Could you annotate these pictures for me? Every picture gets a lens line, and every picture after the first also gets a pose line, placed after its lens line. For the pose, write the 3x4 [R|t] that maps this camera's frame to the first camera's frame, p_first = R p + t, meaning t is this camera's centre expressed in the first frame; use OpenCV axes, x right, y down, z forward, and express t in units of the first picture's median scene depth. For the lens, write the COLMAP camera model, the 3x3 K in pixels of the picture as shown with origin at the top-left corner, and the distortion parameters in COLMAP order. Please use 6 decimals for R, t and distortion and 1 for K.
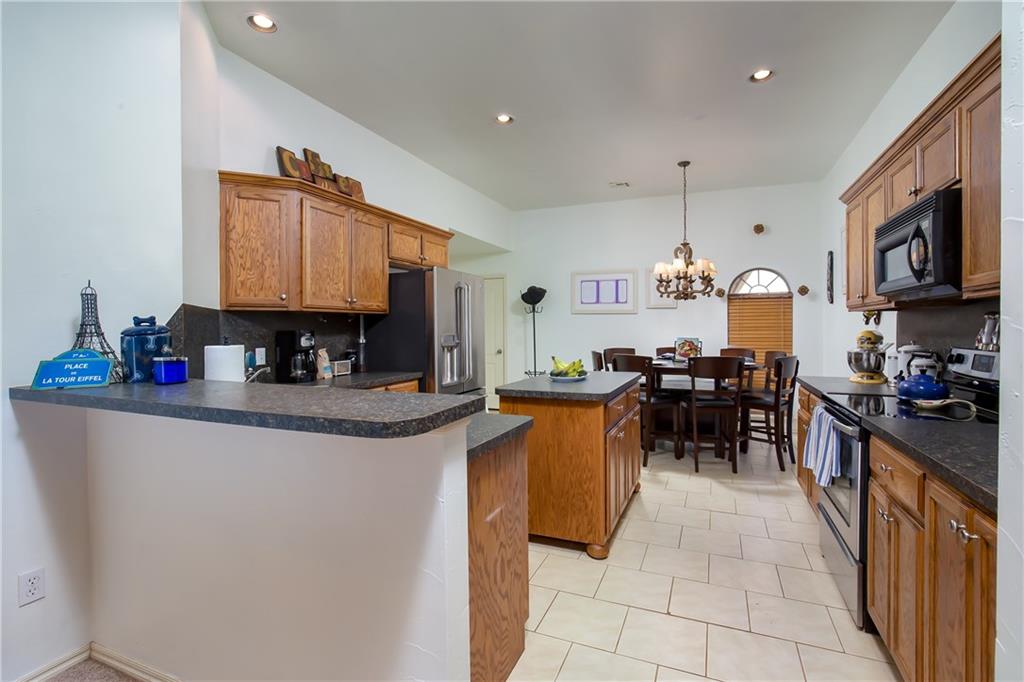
lens RADIAL K [[481.8, 0, 508.3], [0, 481.8, 327.7], [0, 0, 1]] dist [-0.000278, 0.000049]
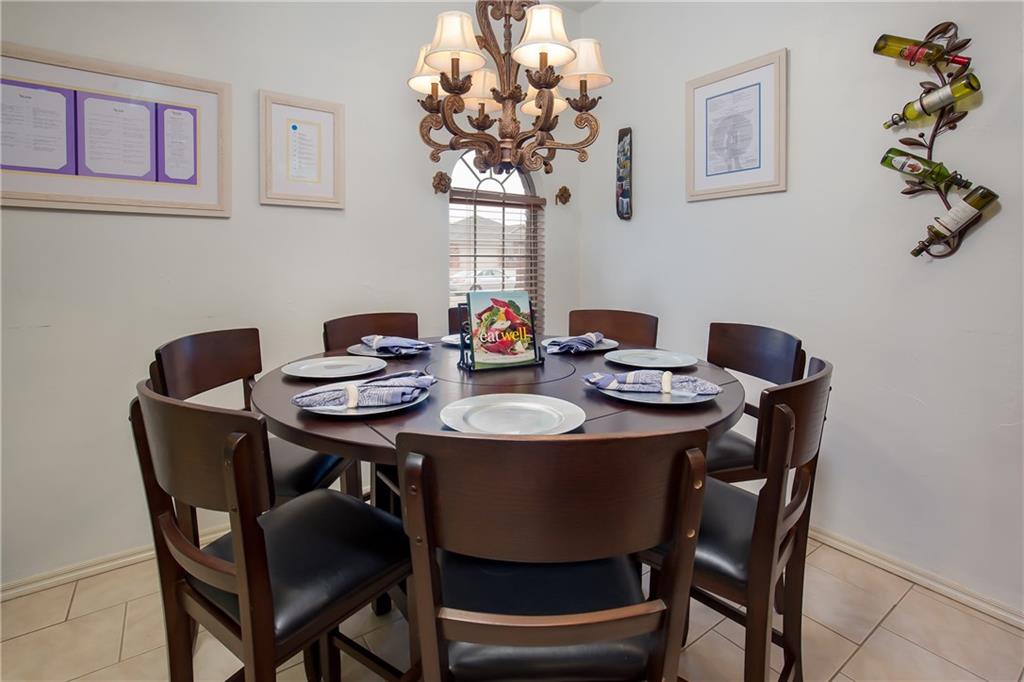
lens RADIAL K [[488.5, 0, 511.0], [0, 488.5, 267.5], [0, 0, 1]] dist [0.001485, 0.000429]
pose [[0.523545, -0.015542, 0.851856, 0.082432], [-0.004292, 0.999773, 0.020879, -0.001981], [-0.851987, -0.014587, 0.523359, 0.707322]]
